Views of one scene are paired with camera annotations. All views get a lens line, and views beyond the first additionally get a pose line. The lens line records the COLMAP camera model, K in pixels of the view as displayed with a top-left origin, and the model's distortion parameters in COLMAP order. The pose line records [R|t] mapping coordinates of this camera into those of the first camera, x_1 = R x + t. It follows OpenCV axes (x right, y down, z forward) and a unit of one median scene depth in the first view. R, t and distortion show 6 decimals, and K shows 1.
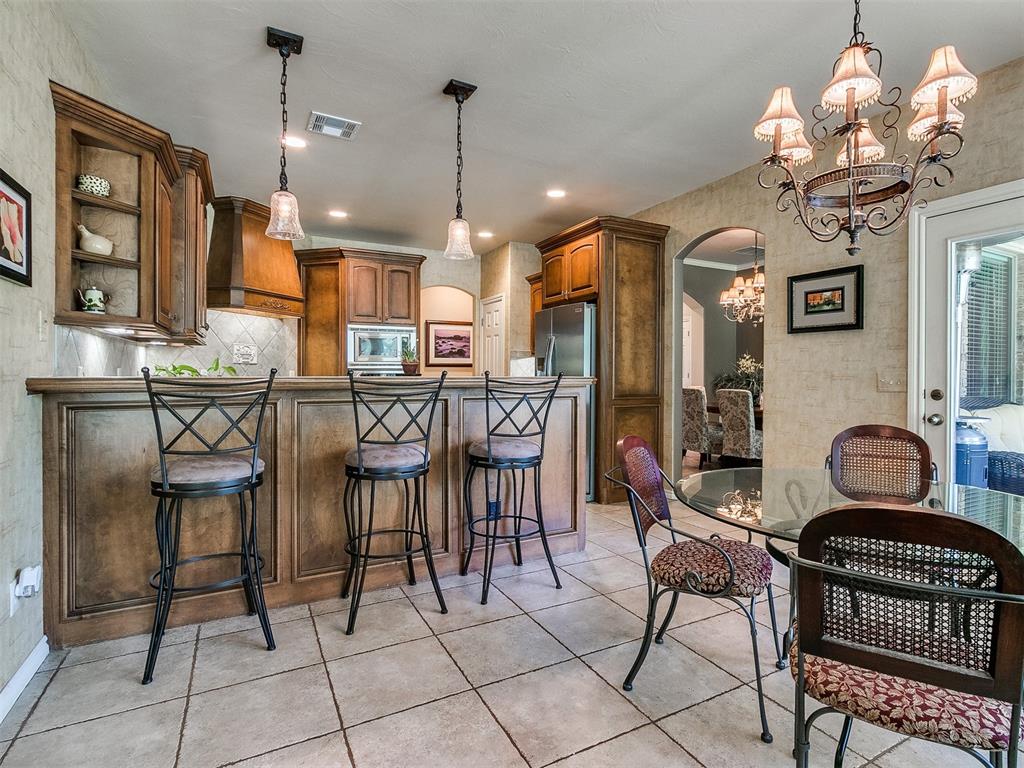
lens RADIAL K [[536.1, 0, 538.1], [0, 536.1, 375.0], [0, 0, 1]] dist [0.007377, 0.001356]
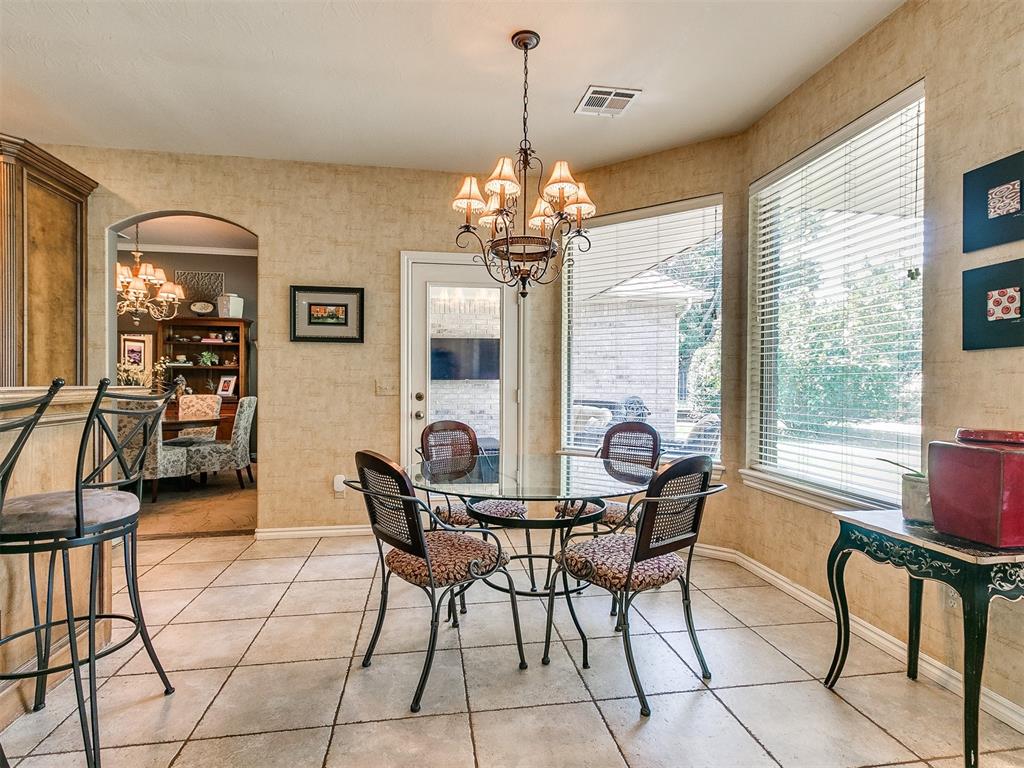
lens RADIAL K [[536.1, 0, 510.5], [0, 536.1, 386.2], [0, 0, 1]] dist [0.007377, 0.001356]
pose [[0.335793, -0.012397, 0.941854, -0.286394], [0.001583, 0.999919, 0.012597, -0.003706], [-0.941935, -0.002739, 0.335785, 0.218438]]
